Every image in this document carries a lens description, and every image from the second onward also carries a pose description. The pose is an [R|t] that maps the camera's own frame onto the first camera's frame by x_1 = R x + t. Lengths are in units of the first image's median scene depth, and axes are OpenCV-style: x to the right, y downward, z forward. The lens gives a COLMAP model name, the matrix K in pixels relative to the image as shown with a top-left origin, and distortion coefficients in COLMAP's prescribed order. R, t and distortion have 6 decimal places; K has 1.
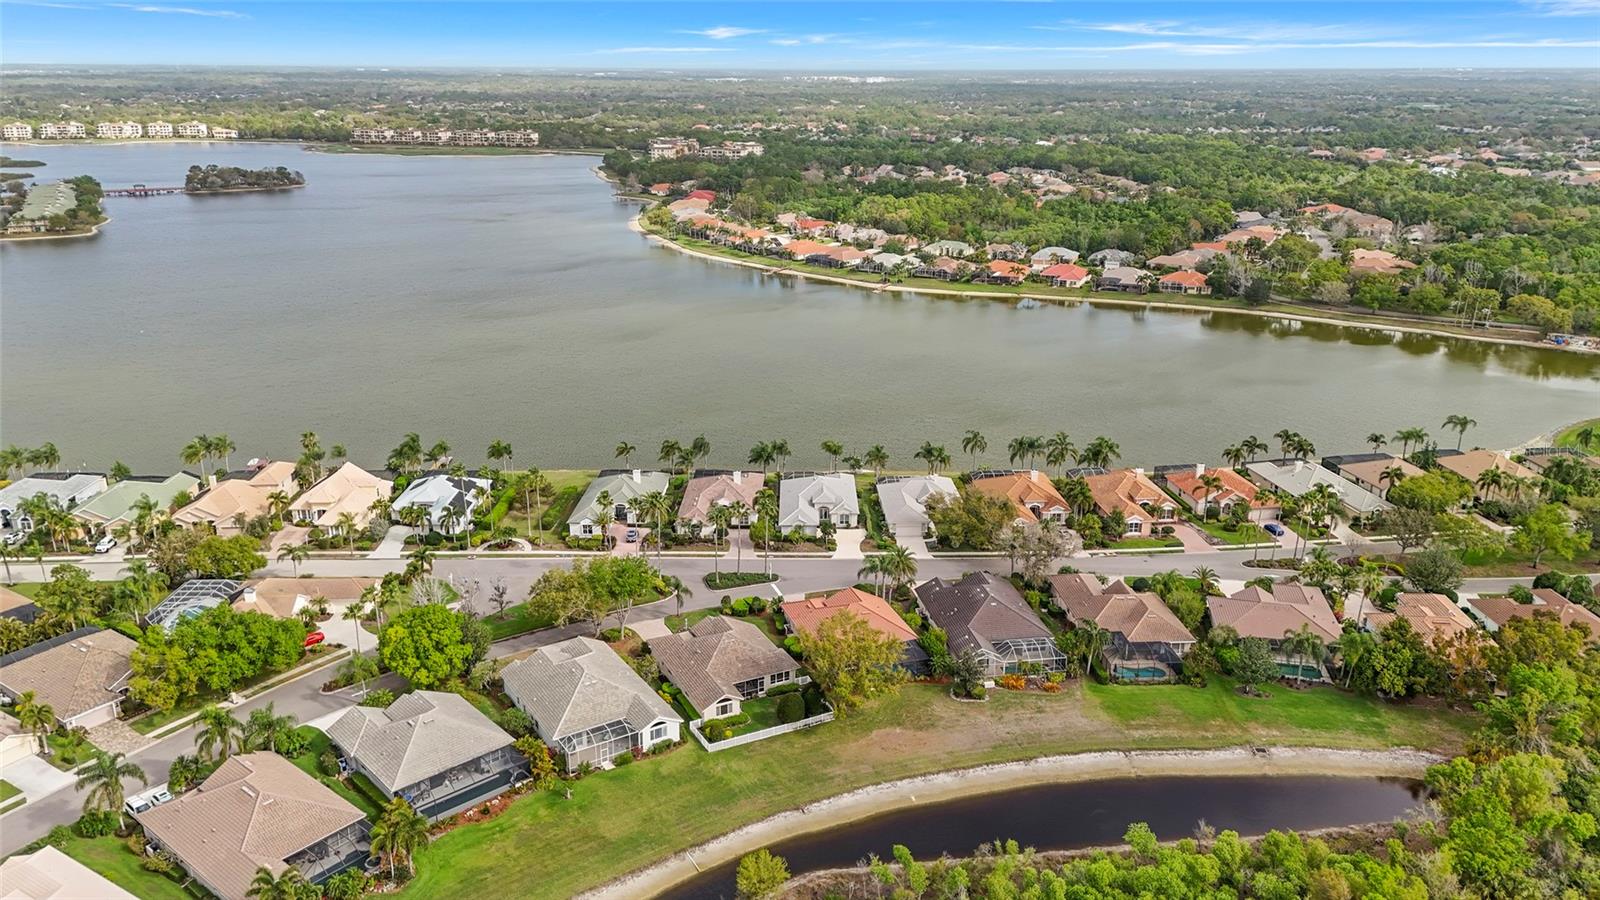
lens RADIAL K [[1180.0, 0, 795.6], [0, 1180.0, 457.5], [0, 0, 1]] dist [0.102476, -0.104483]
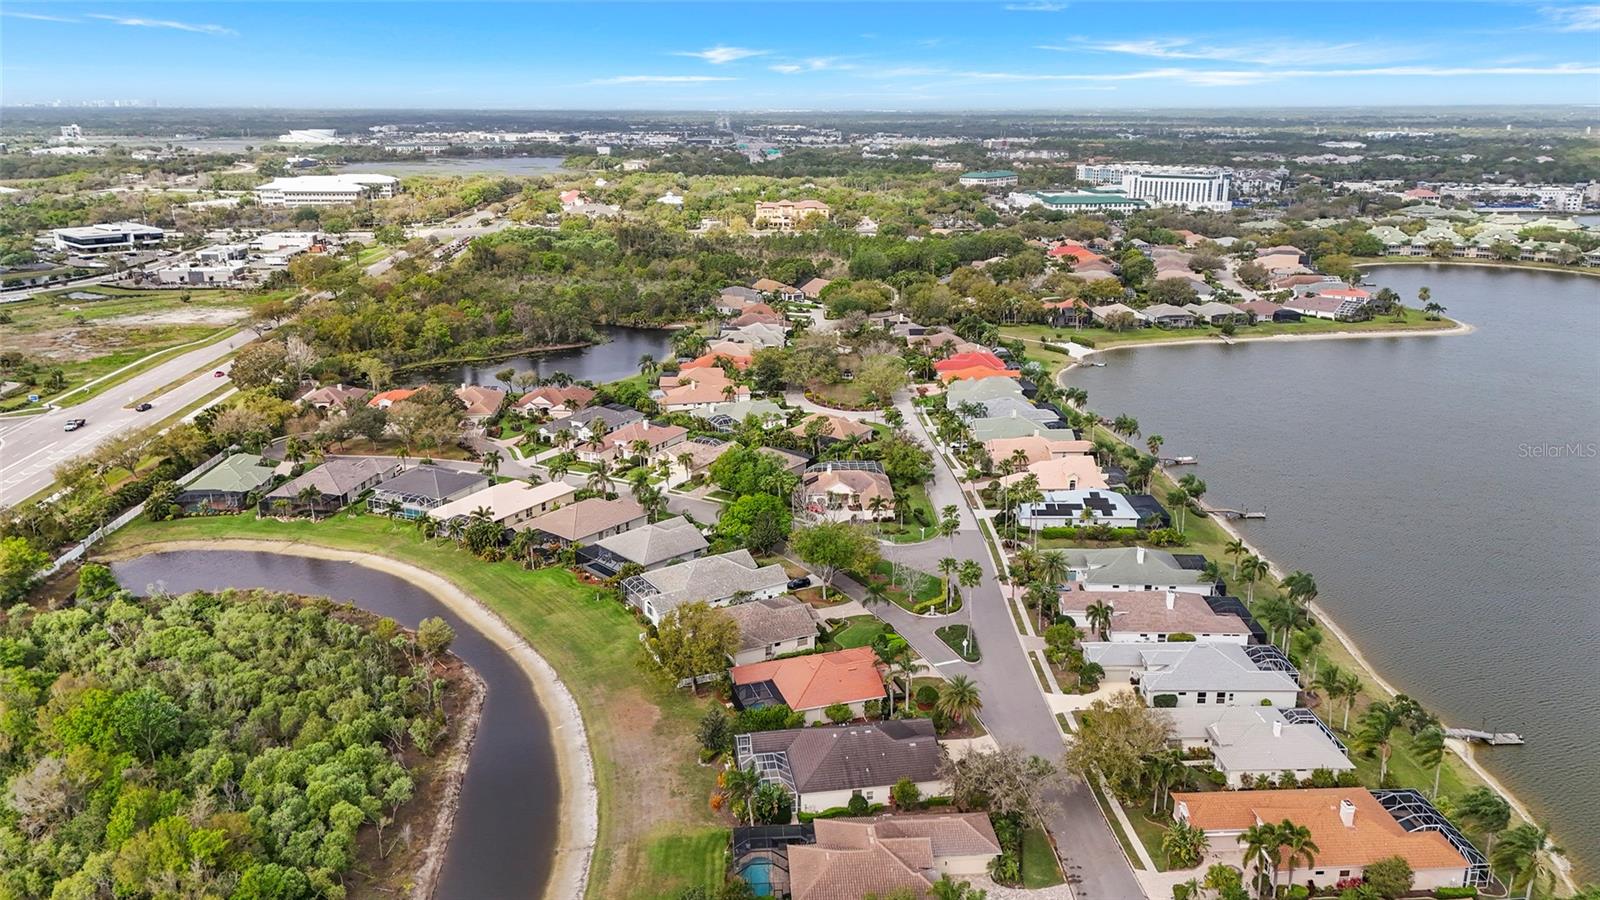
lens RADIAL K [[1180.0, 0, 795.6], [0, 1180.0, 457.5], [0, 0, 1]] dist [0.102476, -0.104483]
pose [[0.004780, 0.286849, -0.957964, 0.636502], [-0.319367, 0.908243, 0.270368, -0.189487], [0.947619, 0.304650, 0.095952, 0.577844]]
